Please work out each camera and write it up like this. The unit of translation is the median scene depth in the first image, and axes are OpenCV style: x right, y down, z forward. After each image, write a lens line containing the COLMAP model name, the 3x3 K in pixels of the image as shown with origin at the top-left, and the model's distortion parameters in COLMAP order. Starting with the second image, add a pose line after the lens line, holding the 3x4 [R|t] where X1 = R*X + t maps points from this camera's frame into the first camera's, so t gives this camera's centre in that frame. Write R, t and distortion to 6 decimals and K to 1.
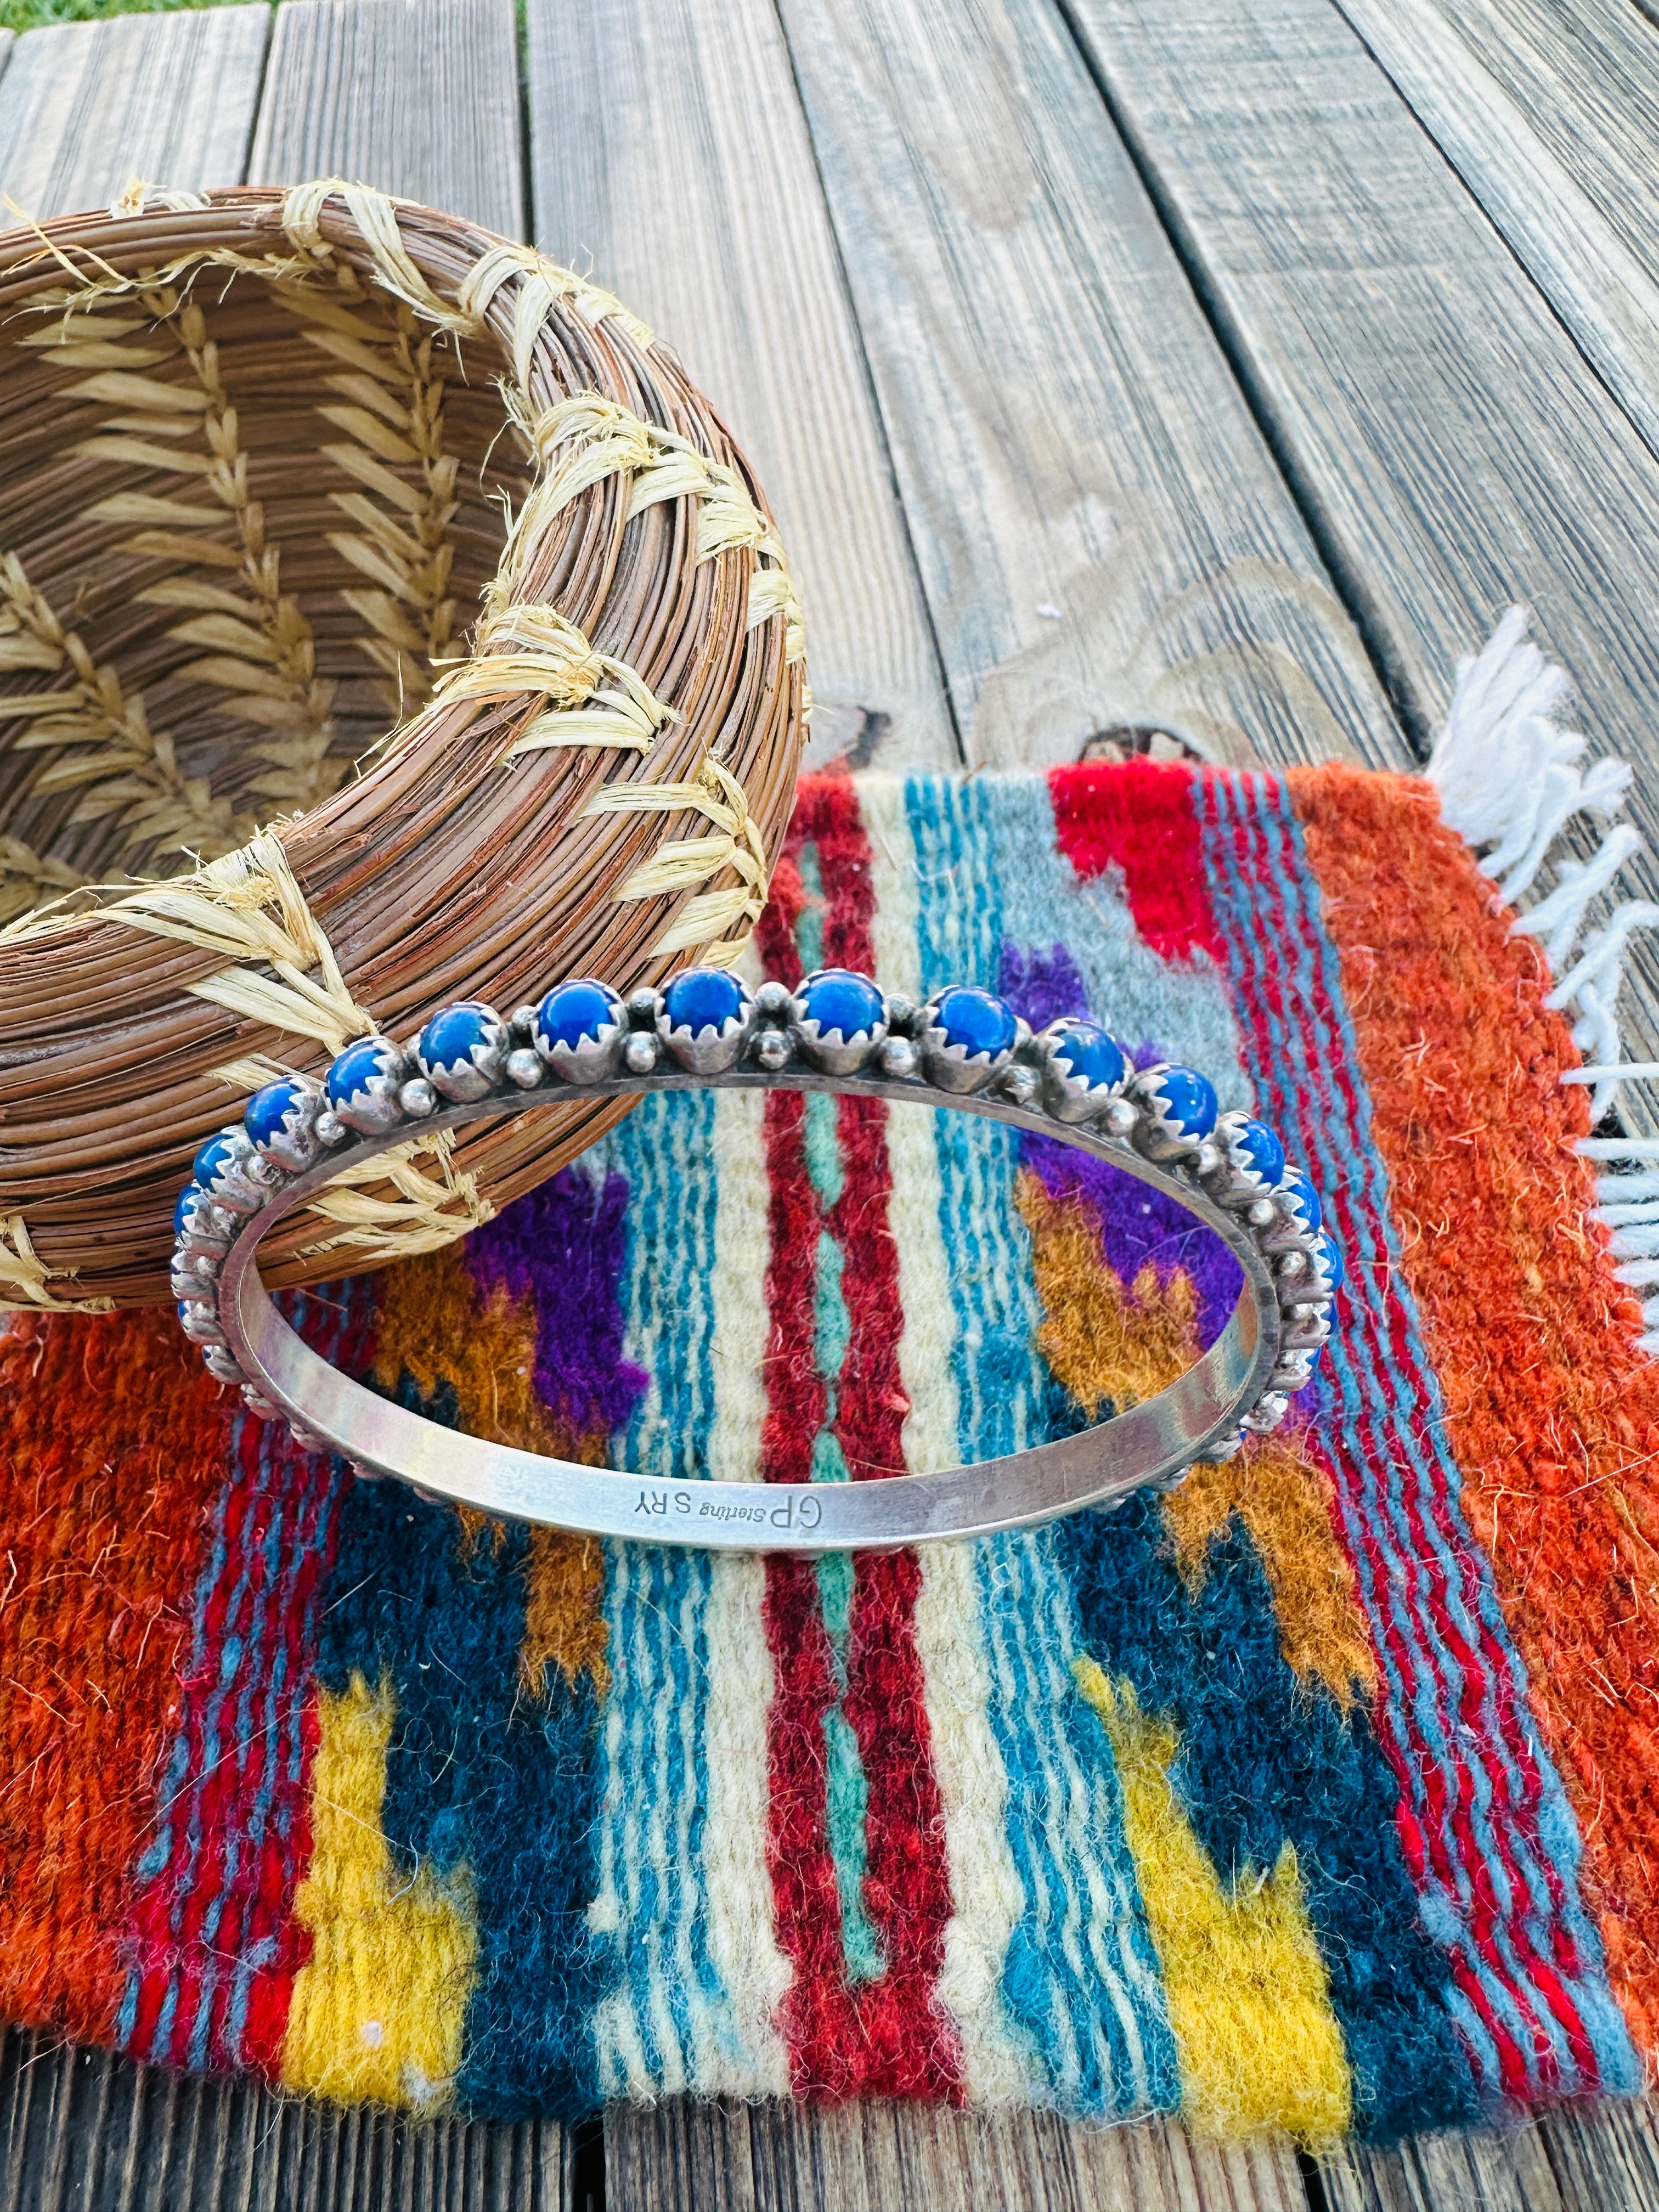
lens RADIAL K [[1581.8, 0, 828.2], [0, 1581.8, 1068.2], [0, 0, 1]] dist [-0.013810, 0.008735]
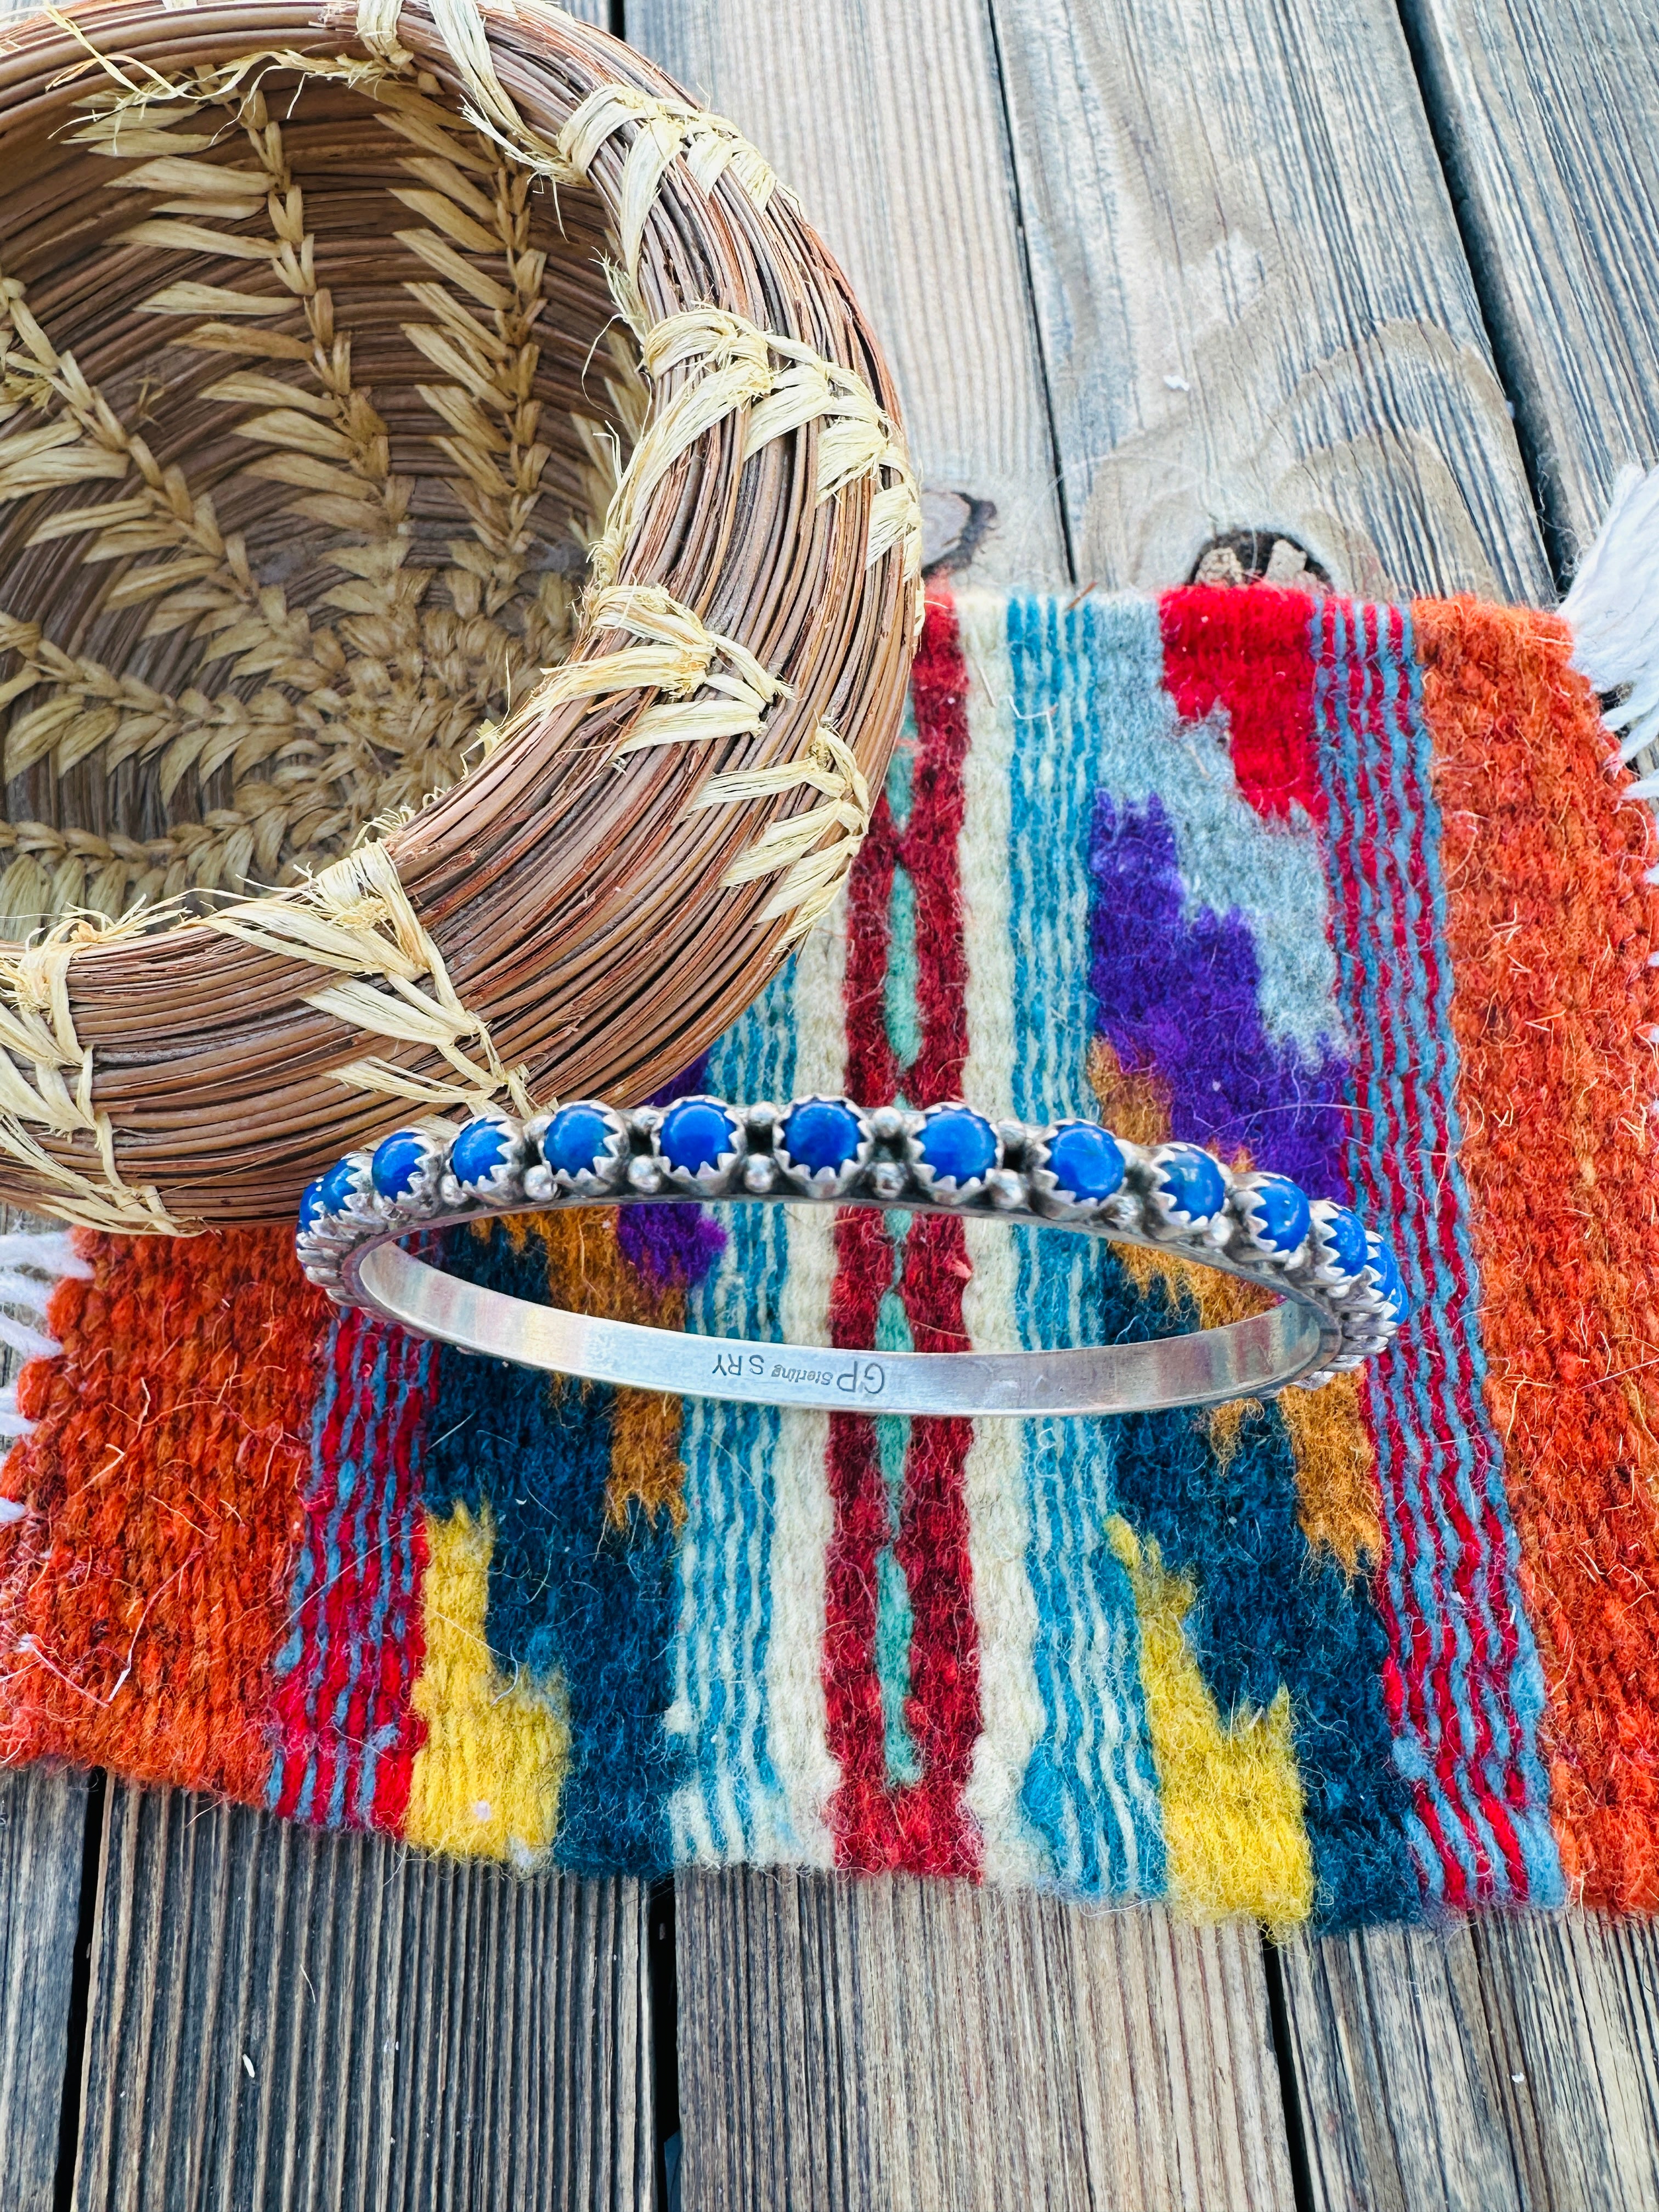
lens RADIAL K [[1581.8, 0, 828.2], [0, 1581.8, 1068.2], [0, 0, 1]] dist [-0.013810, 0.008735]
pose [[0.998291, 0.054645, -0.020704, -0.032656], [-0.047469, 0.964962, 0.258059, -0.203968], [0.034080, -0.256635, 0.965907, 0.013525]]
